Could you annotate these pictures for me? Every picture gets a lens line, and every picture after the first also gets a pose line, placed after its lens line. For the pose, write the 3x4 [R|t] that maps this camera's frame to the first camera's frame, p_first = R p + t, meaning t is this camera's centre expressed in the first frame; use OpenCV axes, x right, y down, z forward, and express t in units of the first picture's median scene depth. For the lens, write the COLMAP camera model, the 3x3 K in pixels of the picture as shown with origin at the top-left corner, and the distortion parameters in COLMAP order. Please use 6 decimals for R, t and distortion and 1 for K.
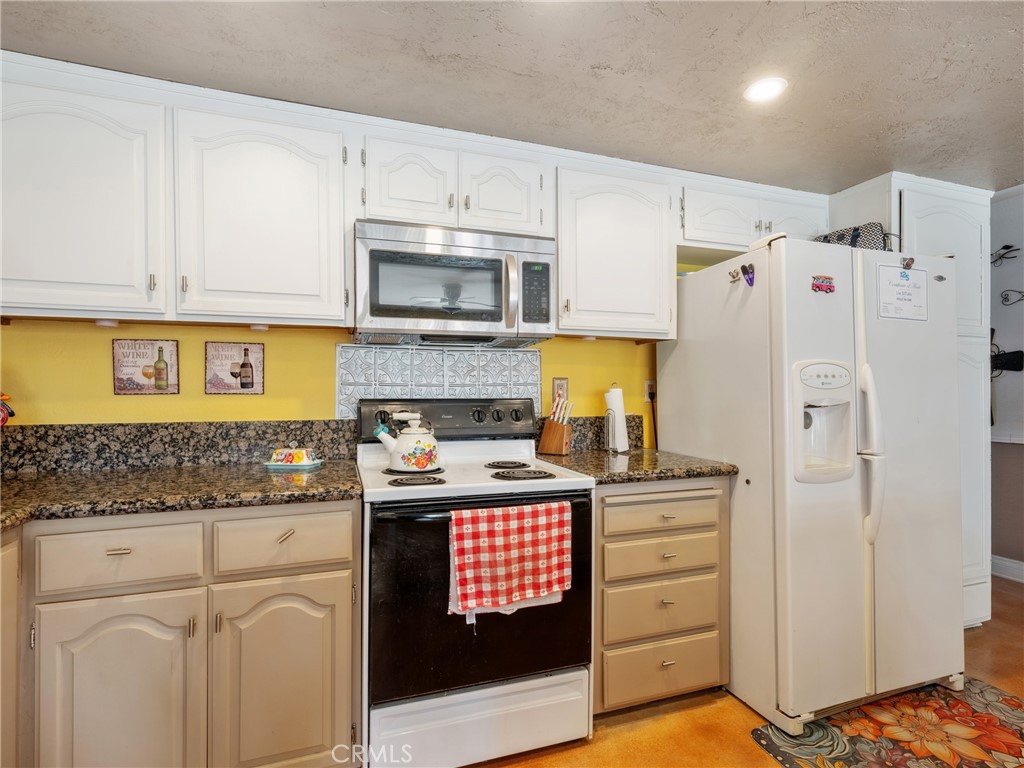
lens RADIAL K [[502.2, 0, 512.9], [0, 502.2, 386.4], [0, 0, 1]] dist [0.000687, -0.000006]
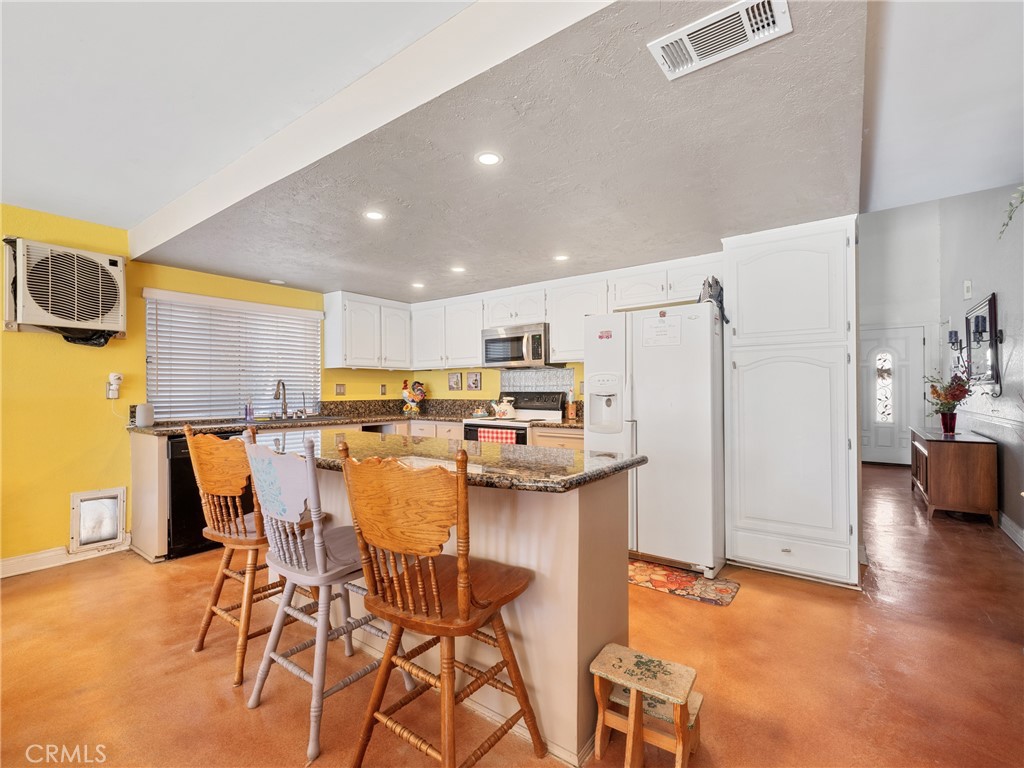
lens RADIAL K [[468.6, 0, 509.8], [0, 468.6, 386.4], [0, 0, 1]] dist [0.000601, 0.000060]
pose [[0.546228, -0.007979, -0.837598, 1.970674], [0.019212, 0.999811, 0.003005, -0.010658], [0.837416, -0.017733, 0.546278, -0.337261]]
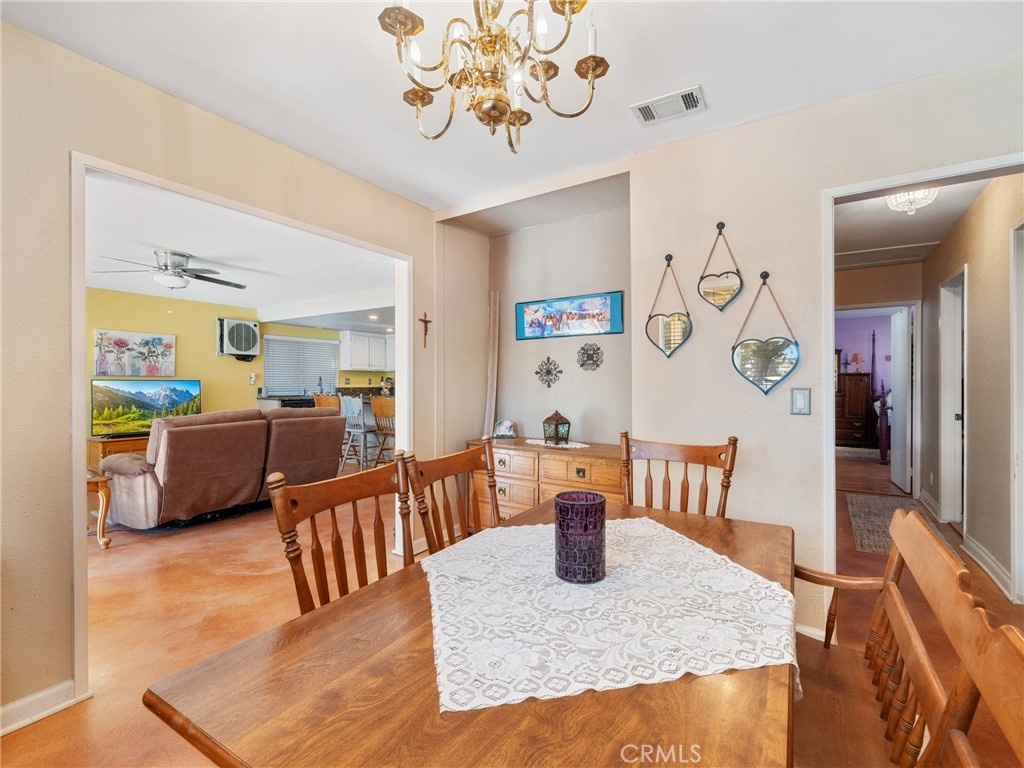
lens RADIAL K [[468.6, 0, 514.0], [0, 468.6, 384.0], [0, 0, 1]] dist [0.000601, 0.000060]
pose [[0.606015, 0.000721, -0.795453, 3.497127], [0.012419, 0.999869, 0.010367, -0.008038], [0.795356, -0.016161, 0.605927, -0.978643]]
